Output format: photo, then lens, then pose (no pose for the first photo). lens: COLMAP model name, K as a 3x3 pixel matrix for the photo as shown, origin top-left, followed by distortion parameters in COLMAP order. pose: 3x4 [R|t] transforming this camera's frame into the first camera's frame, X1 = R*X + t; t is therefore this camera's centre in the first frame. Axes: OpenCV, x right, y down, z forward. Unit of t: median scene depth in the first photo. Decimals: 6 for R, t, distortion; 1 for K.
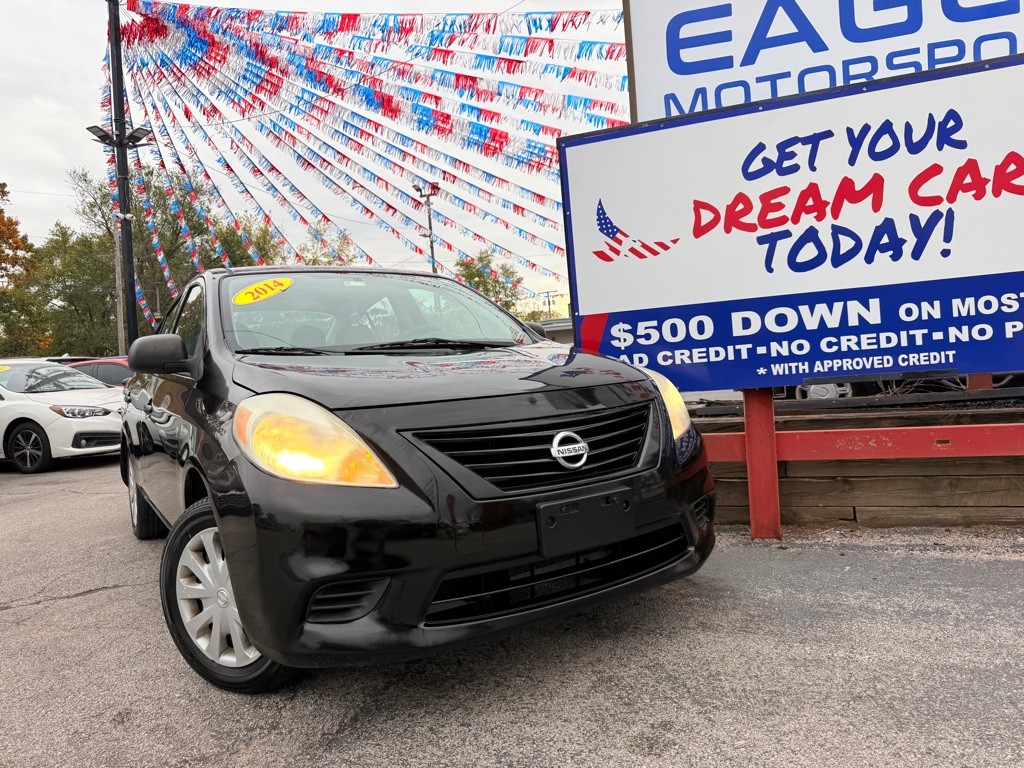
lens RADIAL K [[727.8, 0, 510.5], [0, 727.8, 376.8], [0, 0, 1]] dist [0.024643, -0.039424]
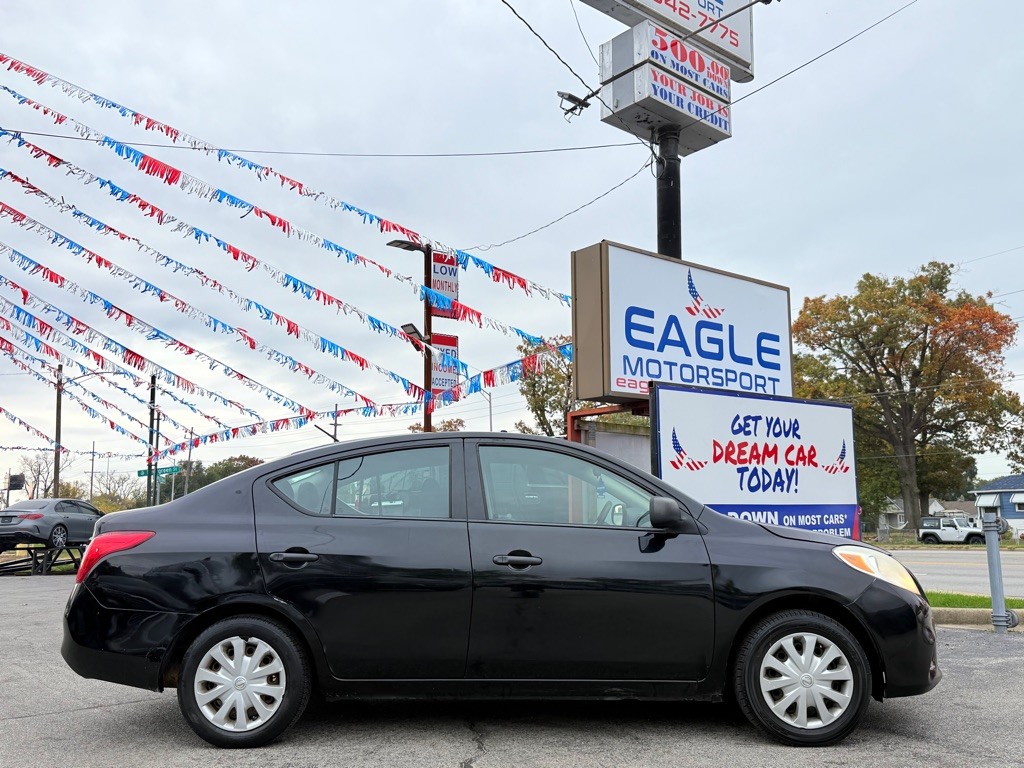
lens RADIAL K [[879.1, 0, 504.7], [0, 879.1, 363.8], [0, 0, 1]] dist [0.066607, -0.051488]
pose [[0.555460, 0.216953, 0.802743, -1.683889], [-0.010068, 0.967049, -0.254392, 0.102347], [-0.831482, 0.133223, 0.539341, 0.317479]]
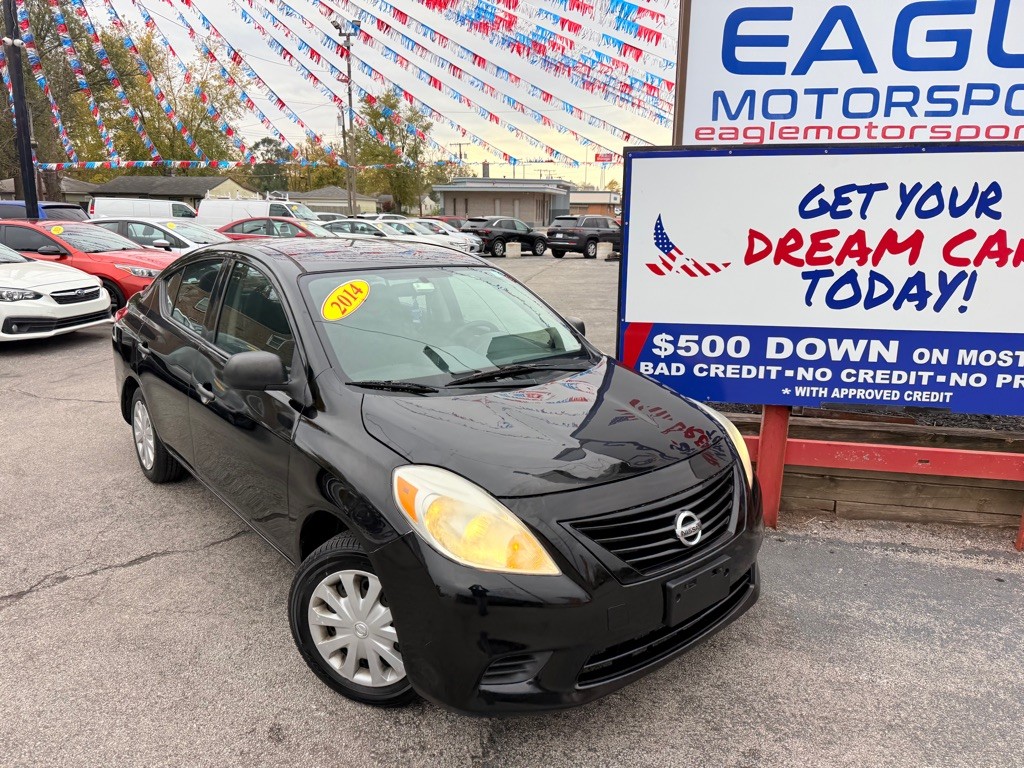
lens RADIAL K [[727.8, 0, 513.4], [0, 727.8, 380.0], [0, 0, 1]] dist [0.024643, -0.039424]
pose [[0.987469, 0.052566, 0.148799, -0.243128], [-0.081066, 0.977943, 0.192499, -0.212257], [-0.135398, -0.202150, 0.969950, -0.026808]]
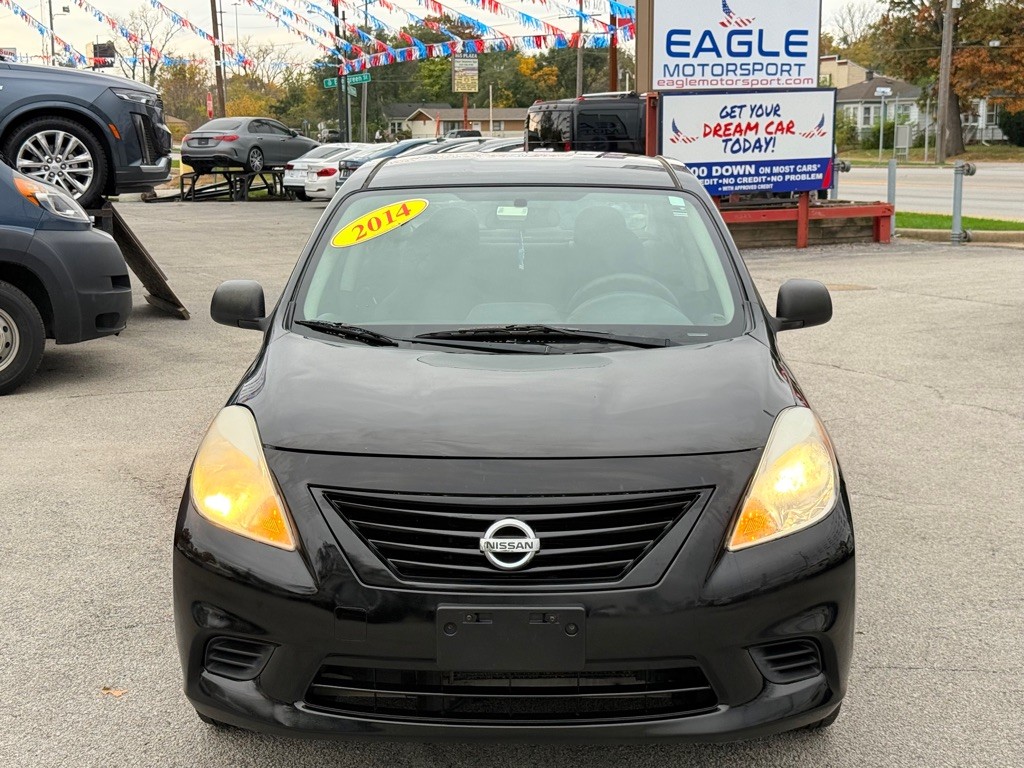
lens RADIAL K [[1573.5, 0, 512.3], [0, 1573.5, 388.7], [0, 0, 1]] dist [0.136972, 0.000000]
pose [[0.742147, -0.043811, 0.668804, -4.377415], [-0.024972, 0.995361, 0.092914, 0.214068], [-0.669772, -0.085657, 0.737610, -3.020492]]
